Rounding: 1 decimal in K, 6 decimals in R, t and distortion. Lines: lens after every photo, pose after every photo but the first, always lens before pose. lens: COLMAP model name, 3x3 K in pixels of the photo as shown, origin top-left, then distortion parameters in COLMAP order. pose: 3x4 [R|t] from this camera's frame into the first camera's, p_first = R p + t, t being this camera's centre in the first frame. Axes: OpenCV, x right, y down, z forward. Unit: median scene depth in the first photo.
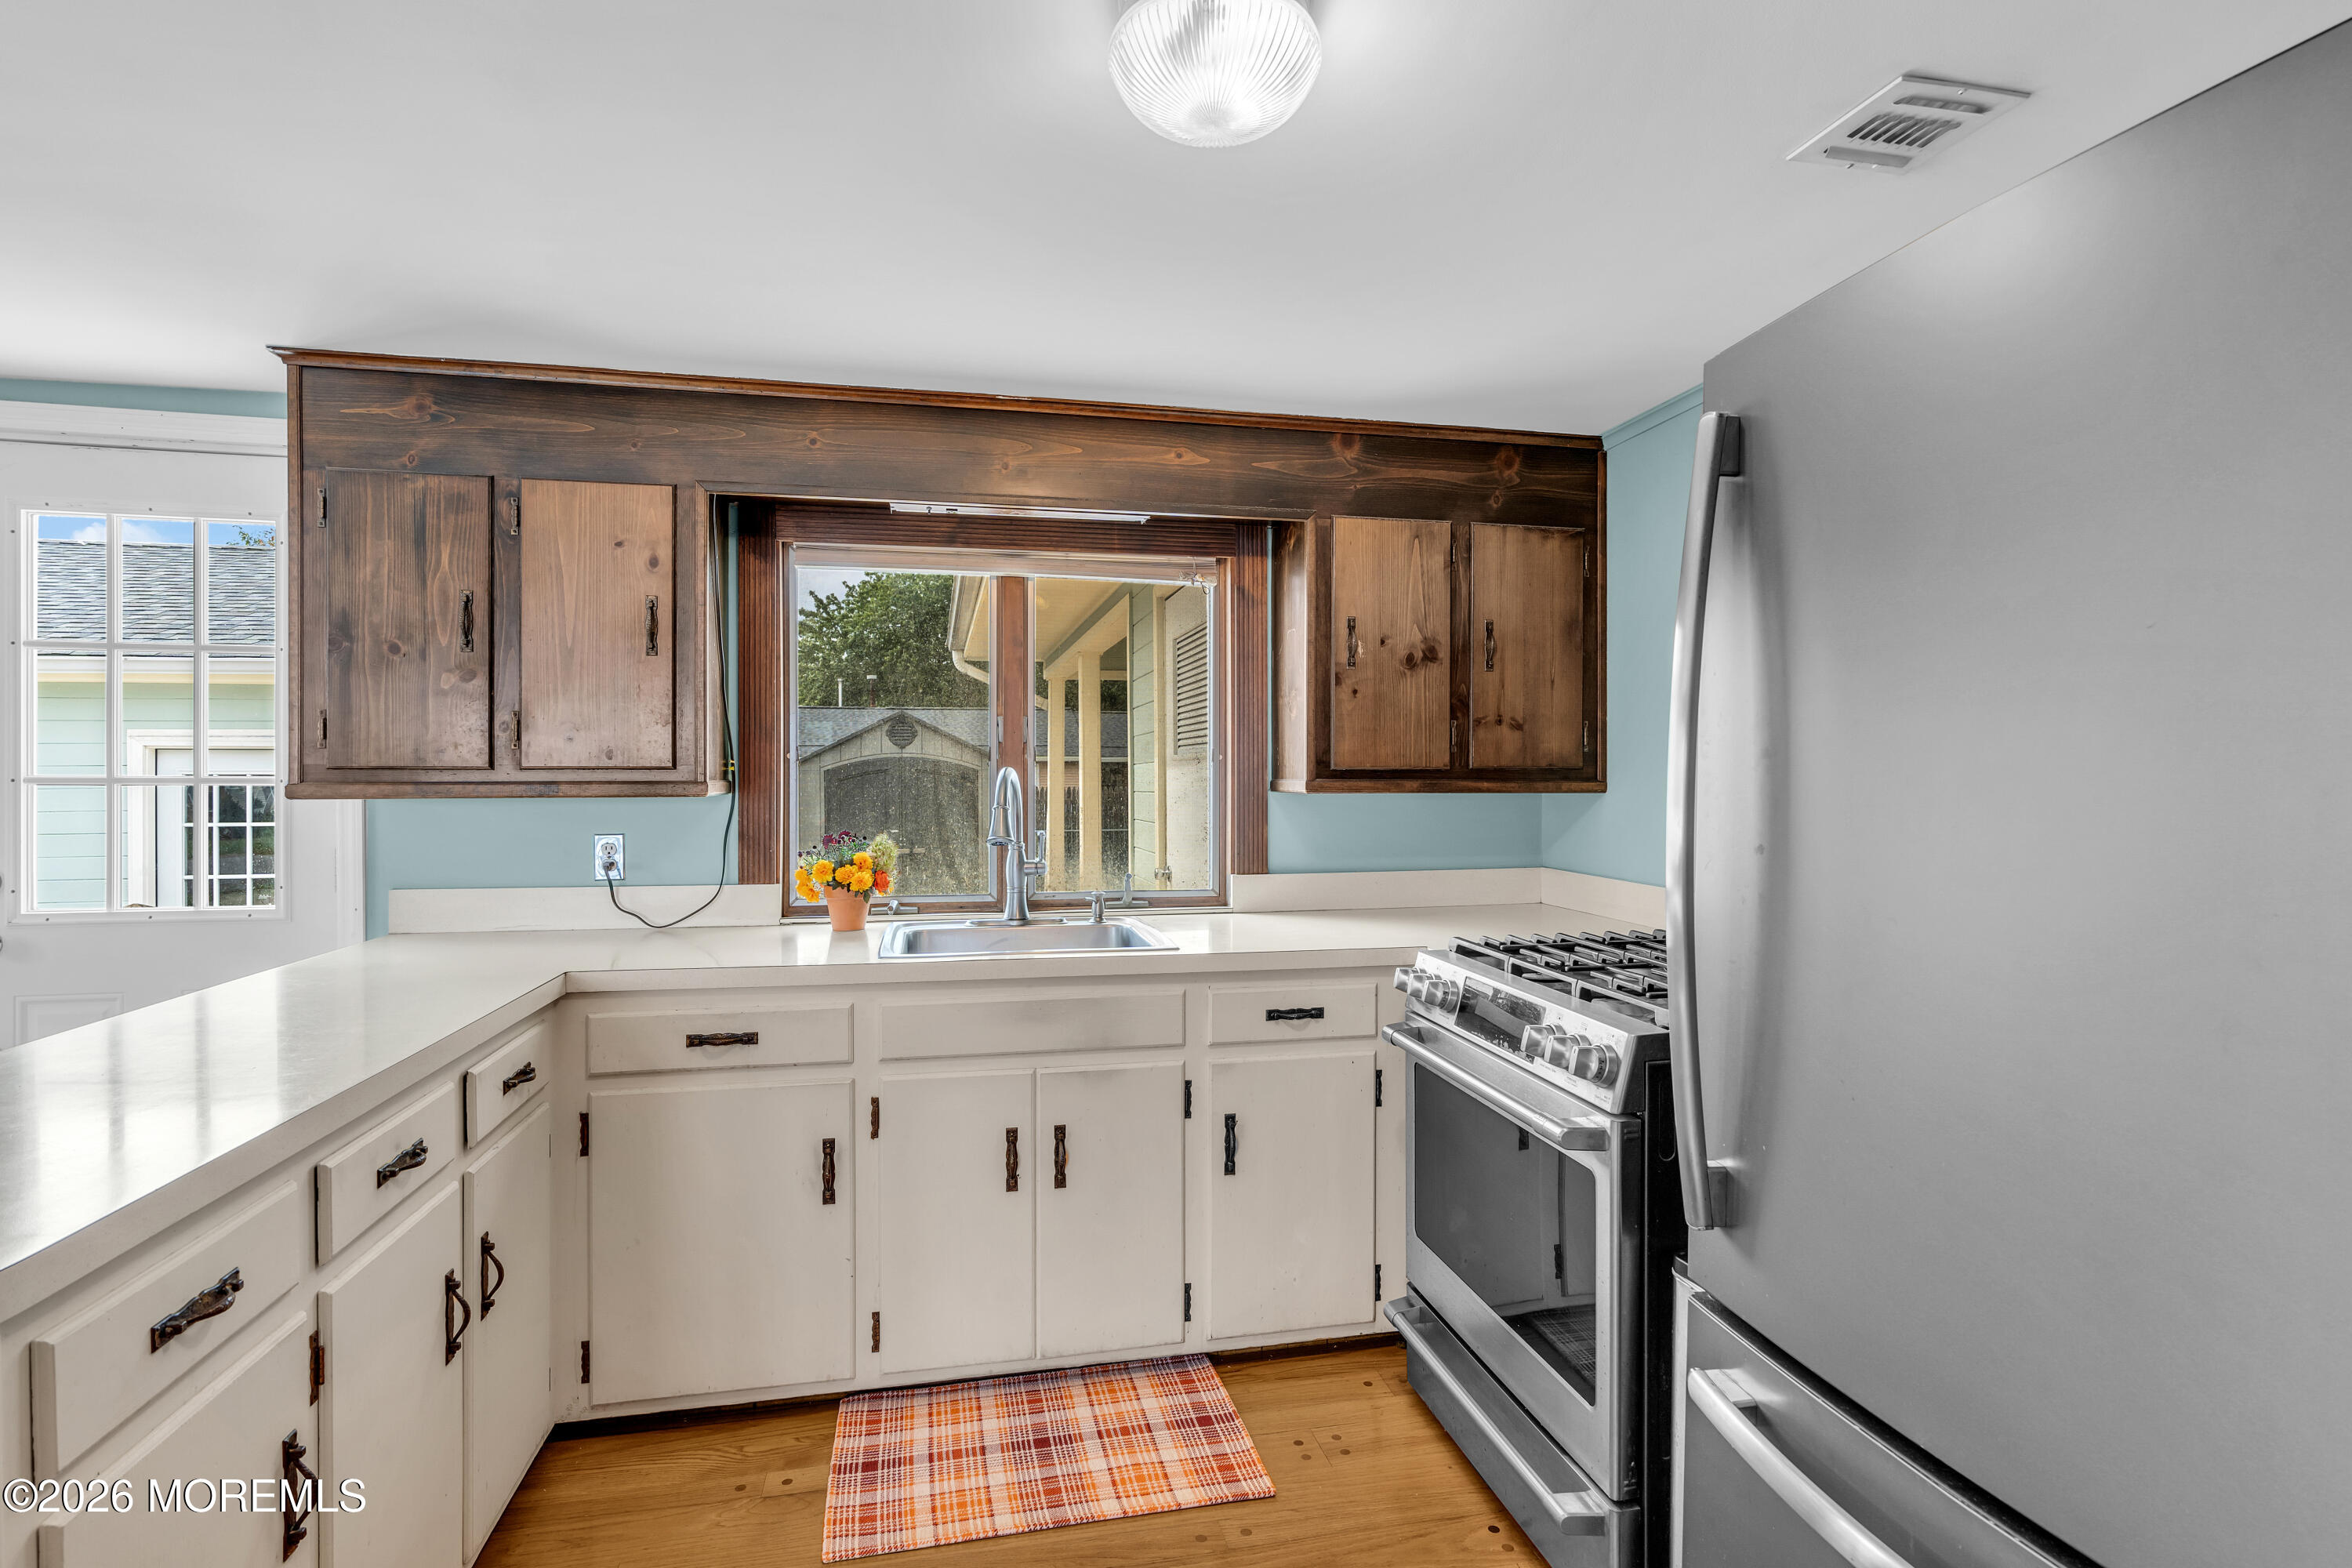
lens RADIAL K [[1147.2, 0, 1178.2], [0, 1147.2, 779.3], [0, 0, 1]] dist [-0.001889, 0.002093]
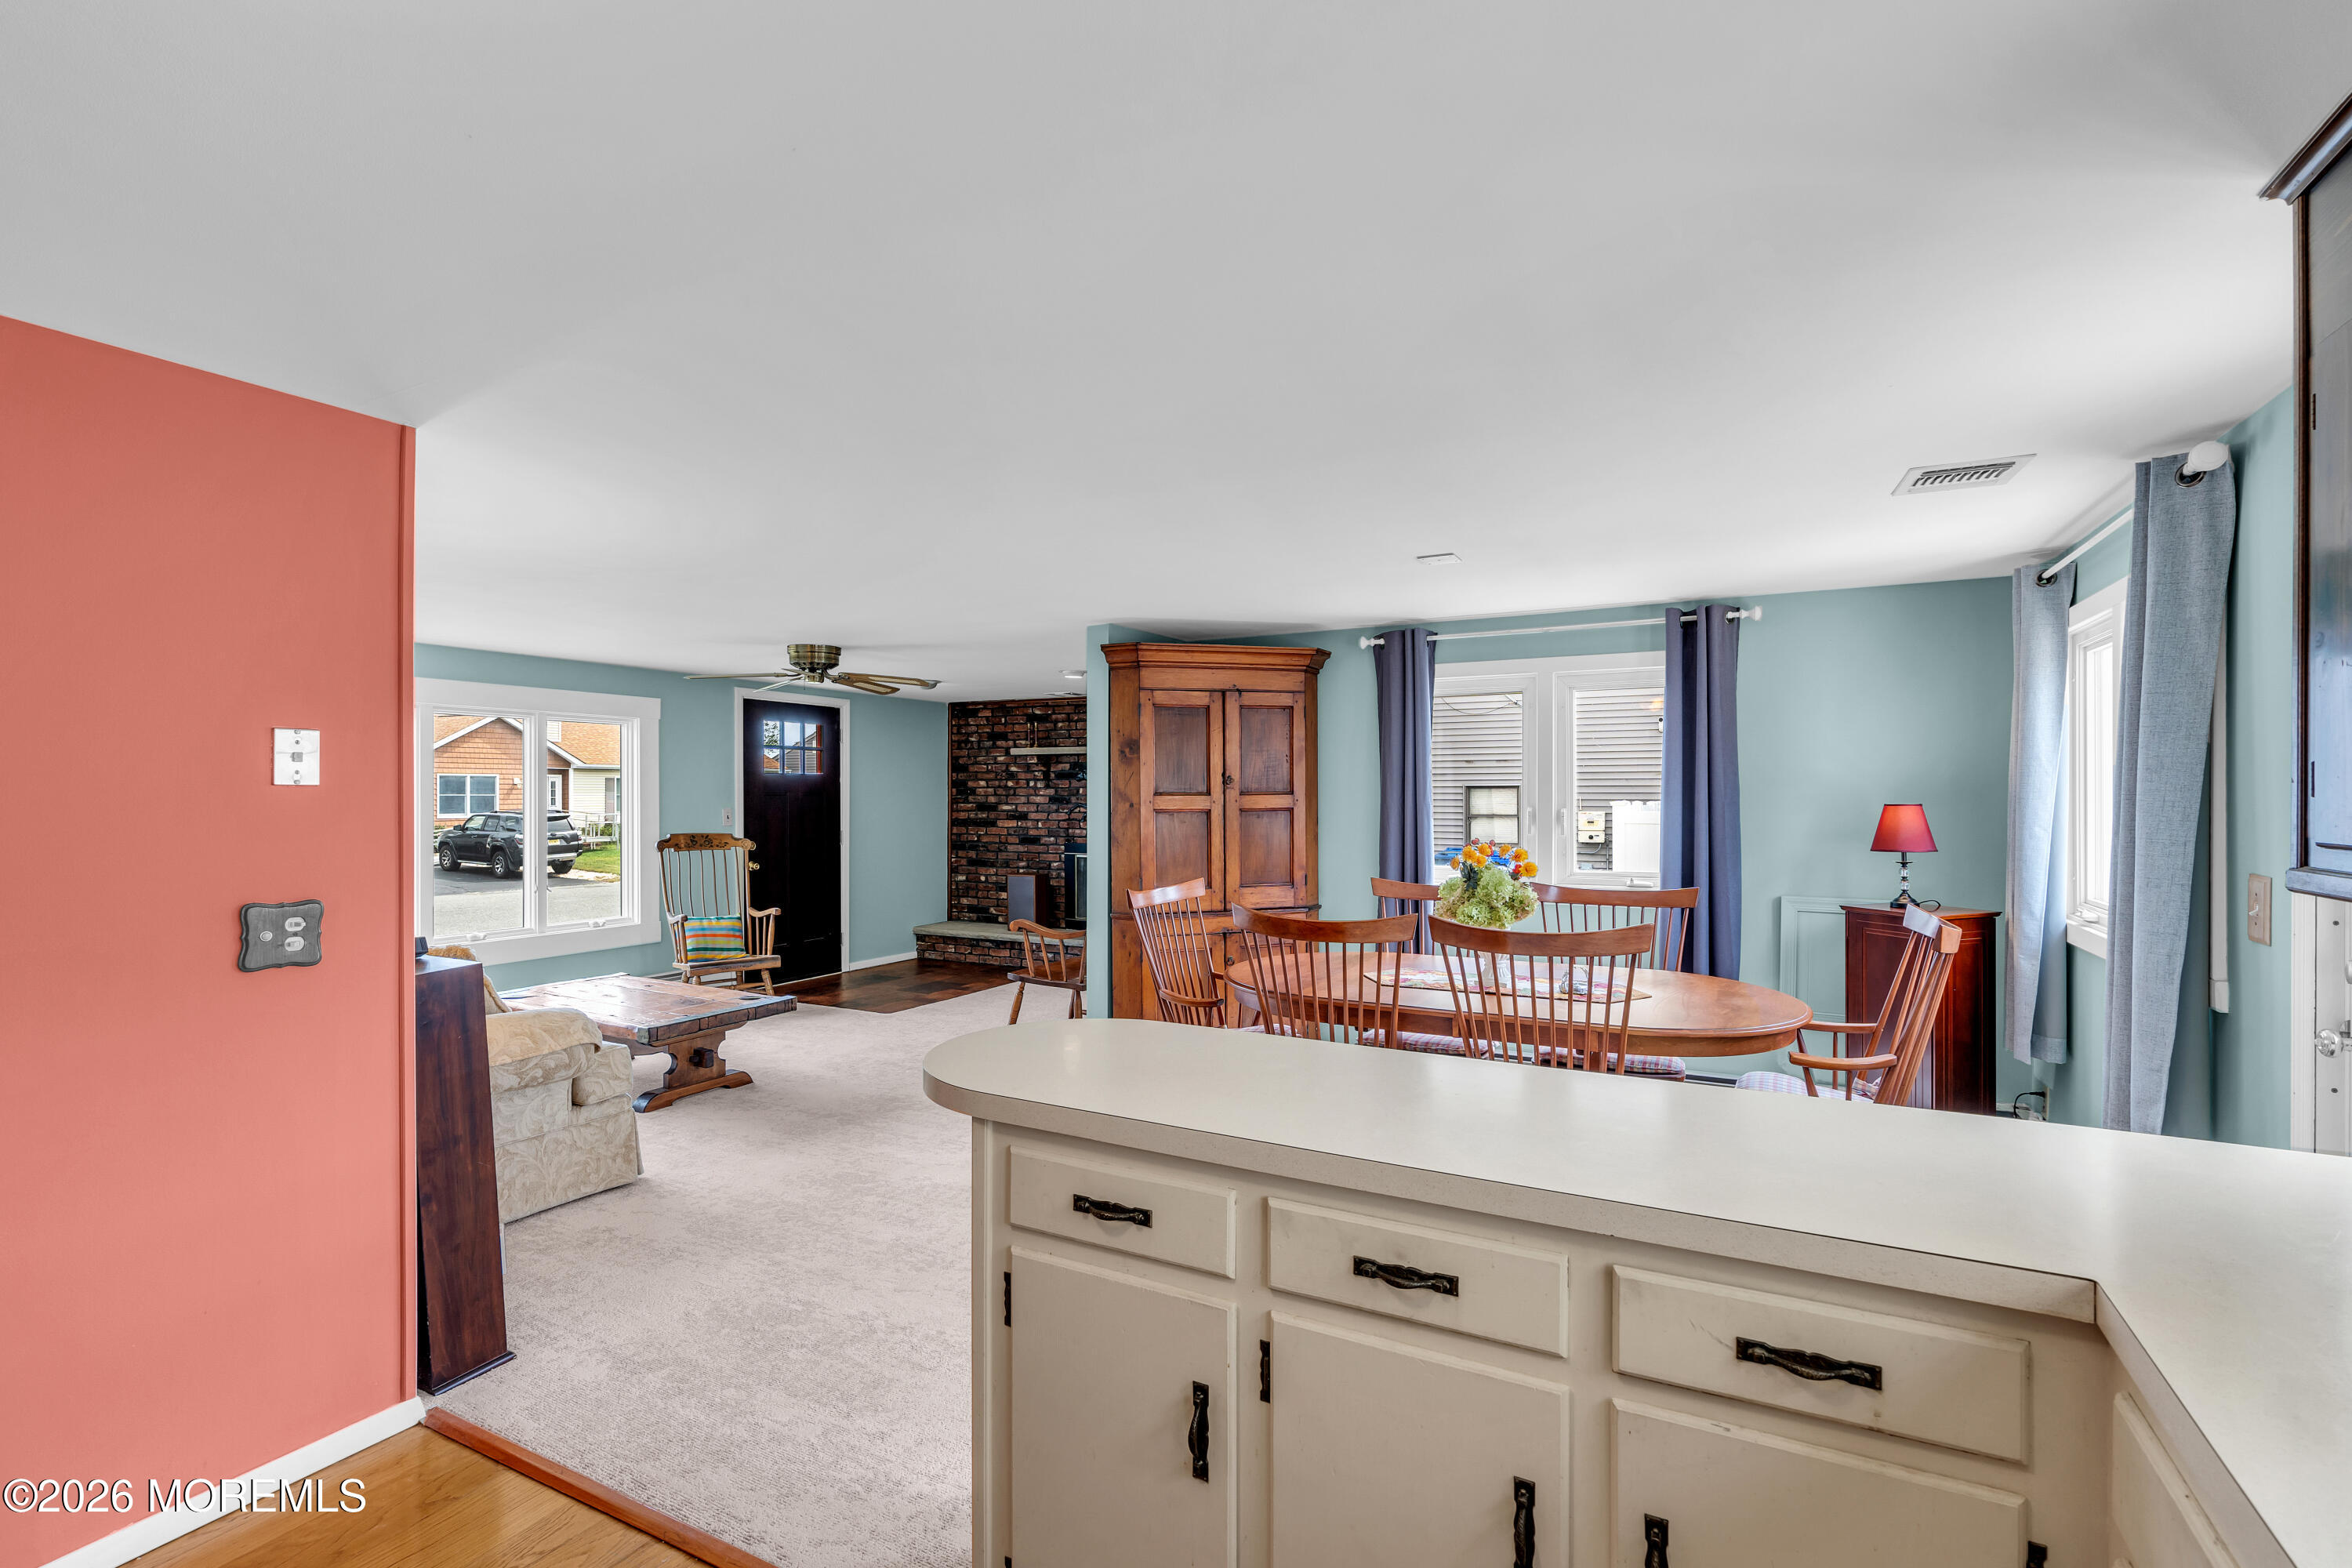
lens RADIAL K [[1055.0, 0, 1181.5], [0, 1055.0, 792.3], [0, 0, 1]] dist [-0.007183, 0.003398]
pose [[-0.645234, 0.003289, -0.763978, 0.054448], [-0.001004, 0.999986, 0.005154, -0.038000], [0.763984, 0.004093, -0.645222, 0.876842]]
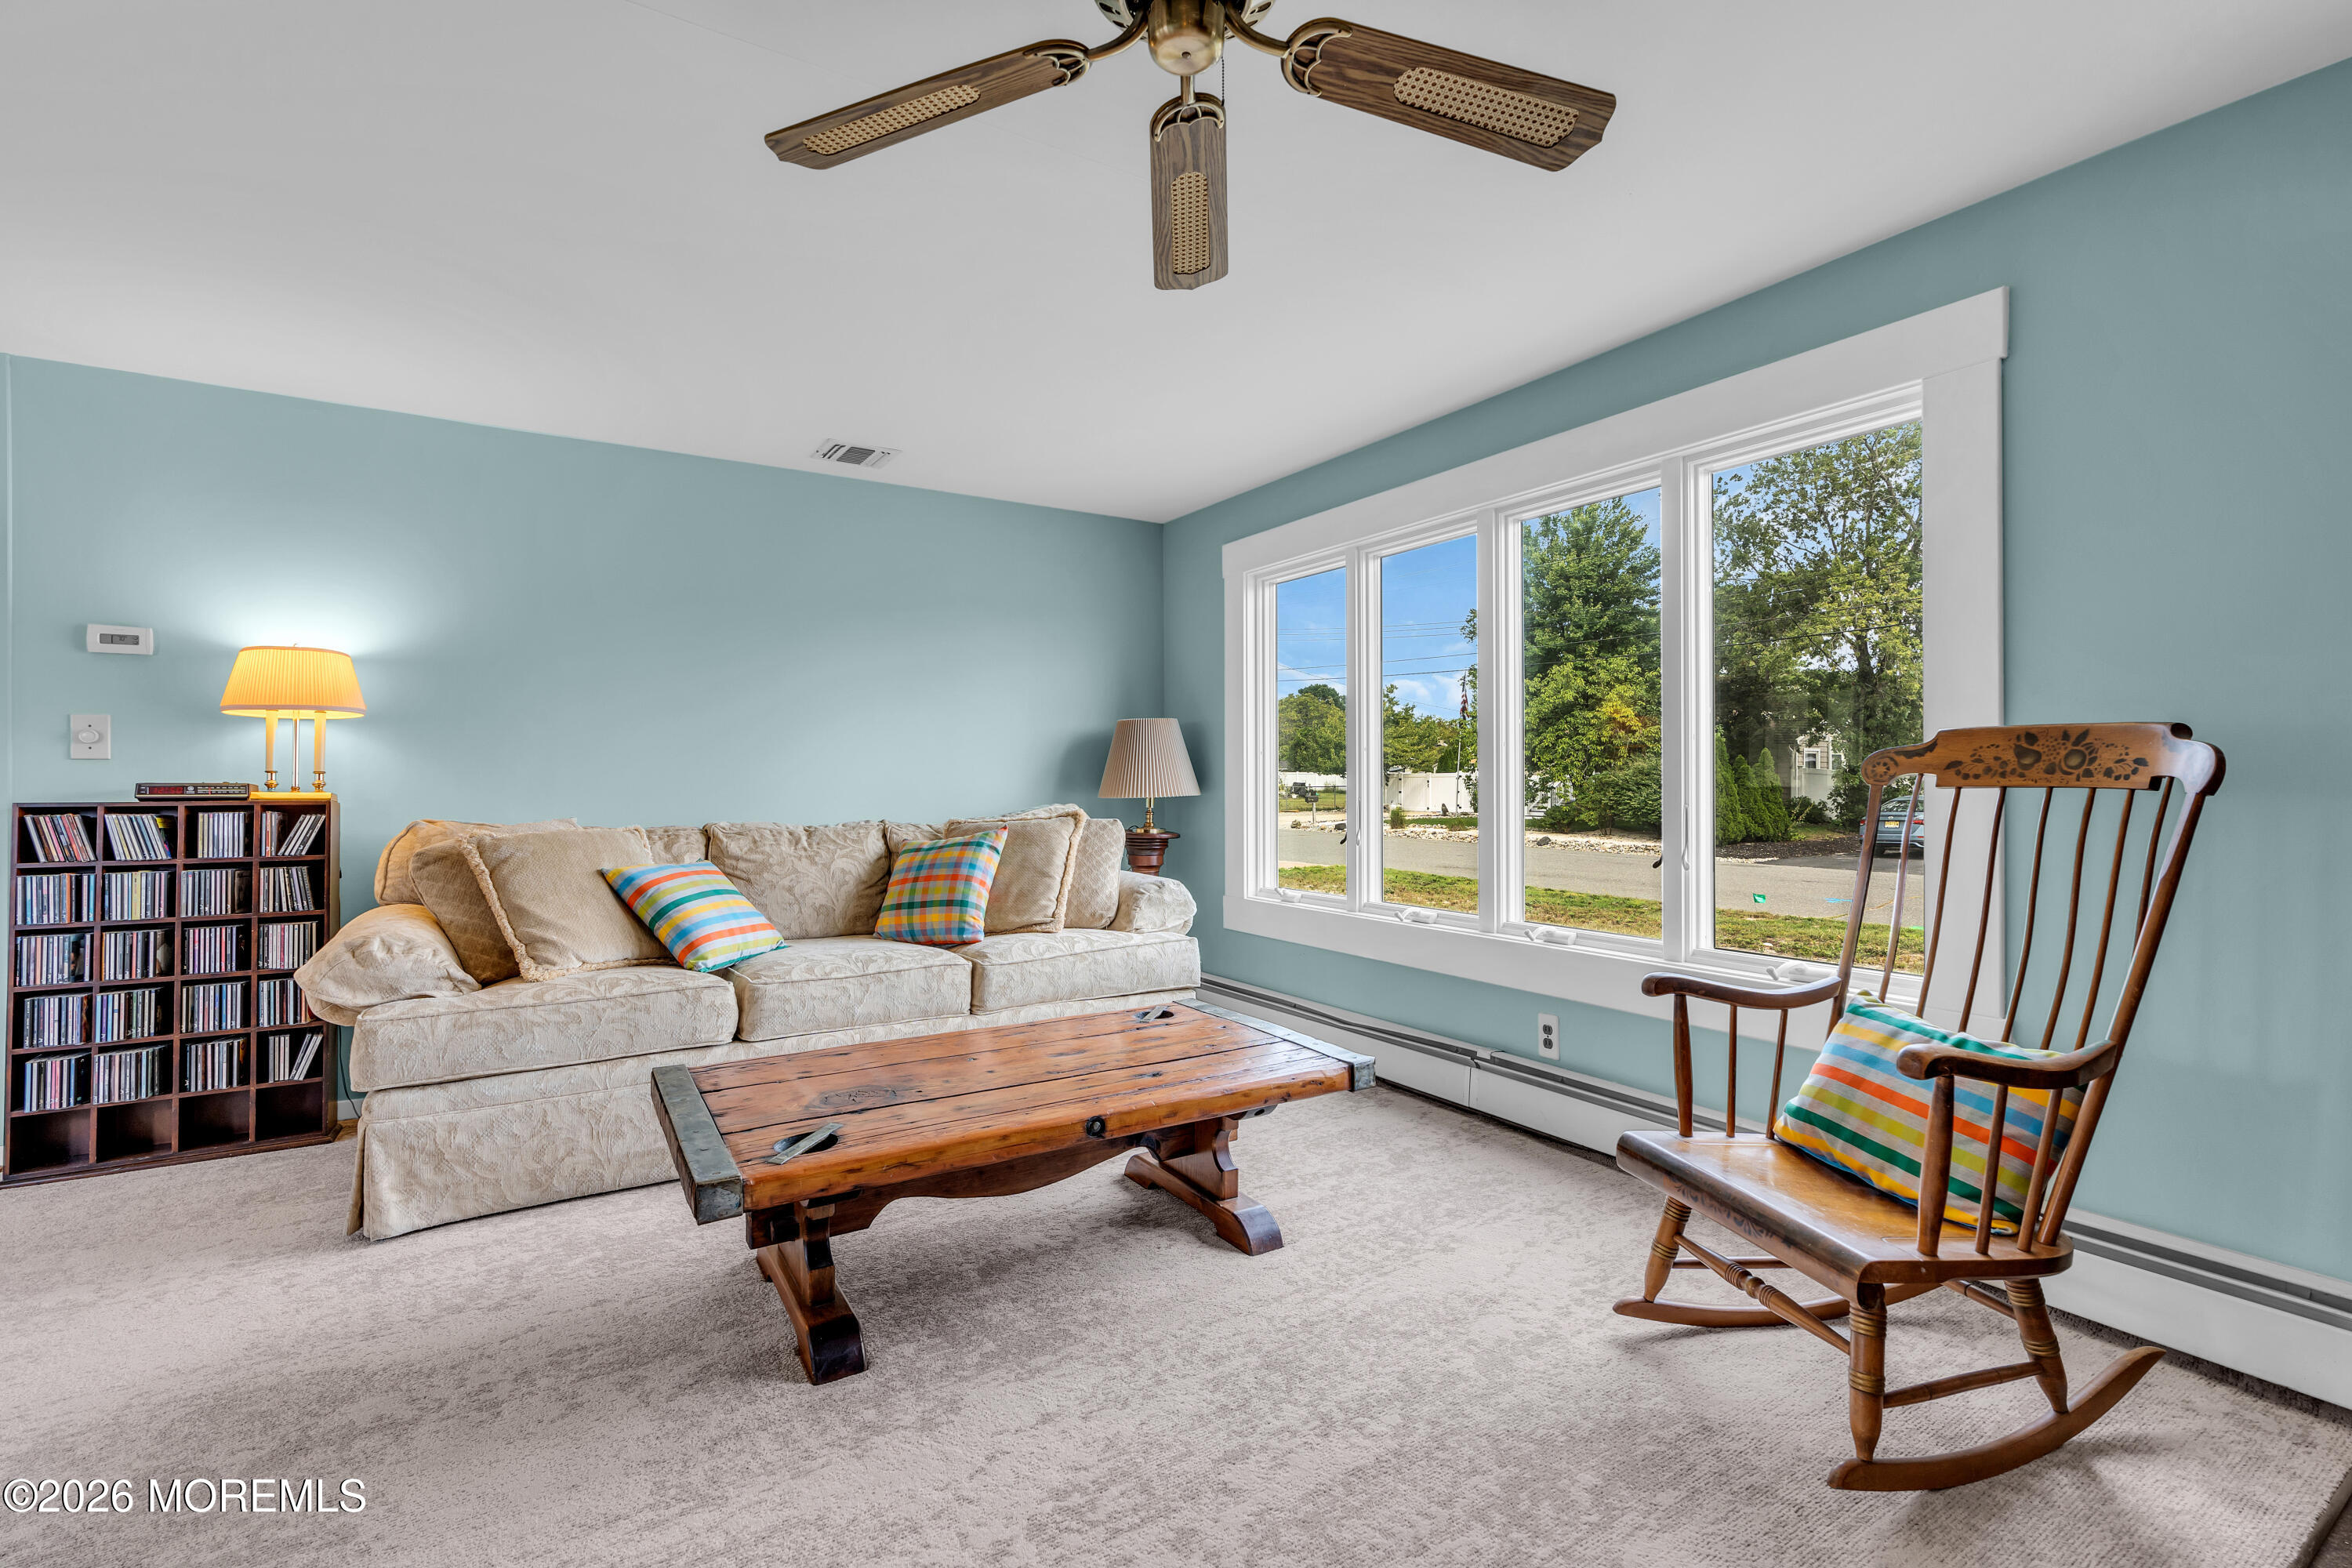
lens RADIAL K [[1055.0, 0, 1184.6], [0, 1055.0, 779.5], [0, 0, 1]] dist [-0.007183, 0.003398]
pose [[-0.351772, 0.003616, 0.936079, -1.740082], [0.008920, 0.999960, -0.000511, 0.120812], [-0.936043, 0.008170, -0.351791, -1.056929]]
